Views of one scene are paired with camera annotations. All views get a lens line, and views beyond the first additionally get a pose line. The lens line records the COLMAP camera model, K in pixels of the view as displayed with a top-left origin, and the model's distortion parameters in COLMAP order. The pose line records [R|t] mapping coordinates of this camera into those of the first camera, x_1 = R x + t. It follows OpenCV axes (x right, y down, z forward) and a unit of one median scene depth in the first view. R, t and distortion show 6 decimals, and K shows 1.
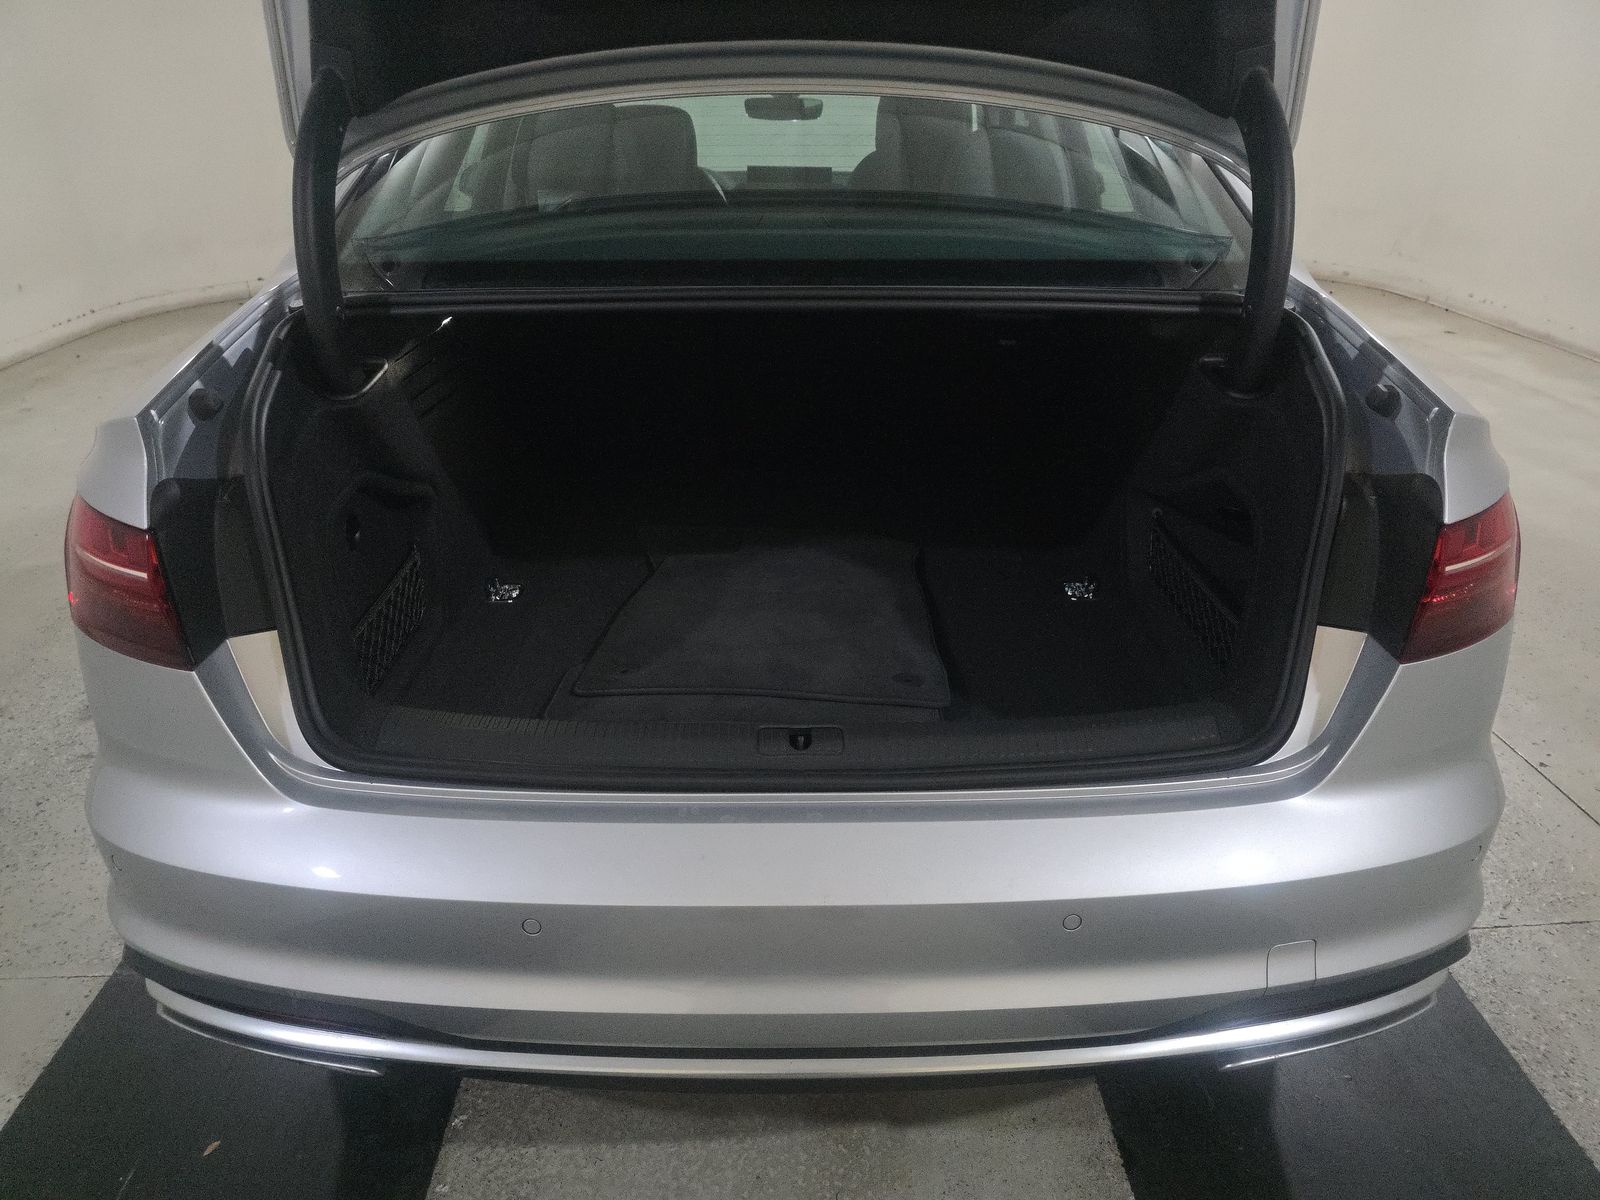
lens RADIAL K [[1104.8, 0, 801.5], [0, 1104.8, 605.6], [0, 0, 1]] dist [-0.006924, -0.005231]
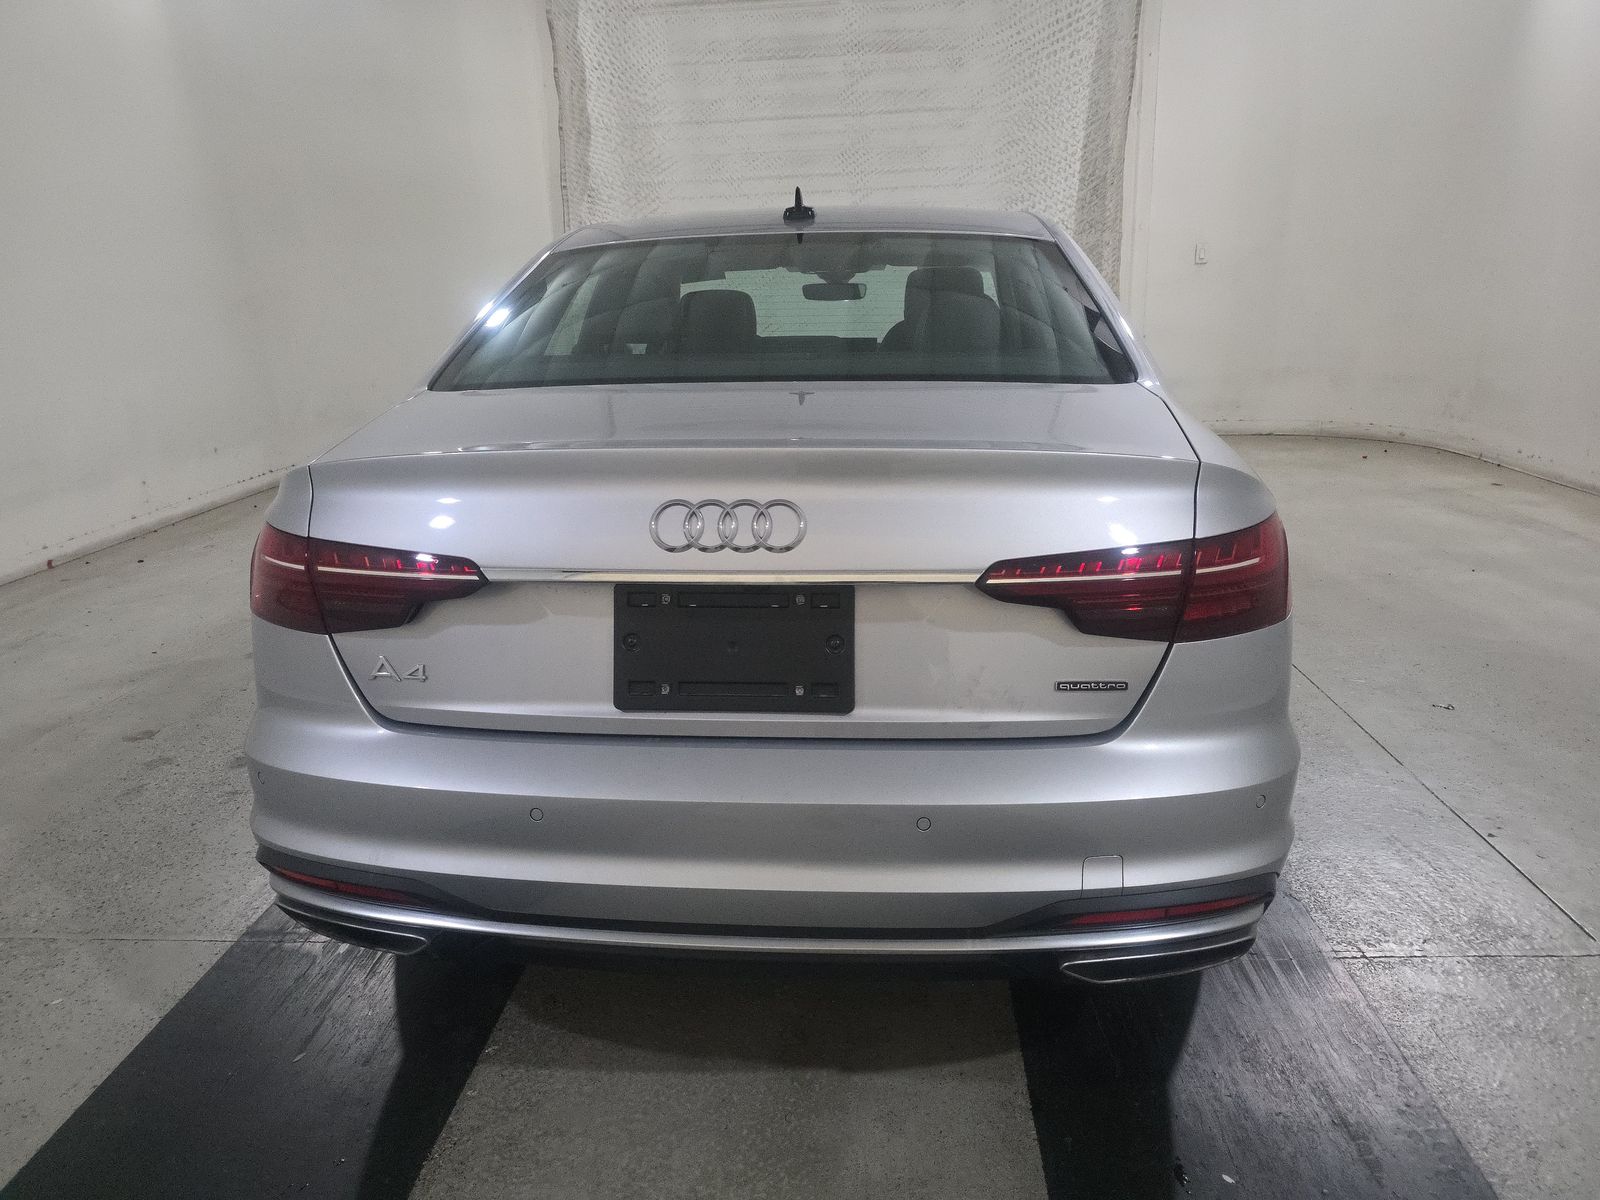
lens RADIAL K [[1104.8, 0, 800.3], [0, 1104.8, 597.5], [0, 0, 1]] dist [-0.006924, -0.005231]
pose [[0.994075, 0.010392, -0.108202, 0.162952], [-0.028129, 0.986106, -0.163718, 0.163083], [0.104997, 0.165791, 0.980555, -0.260579]]
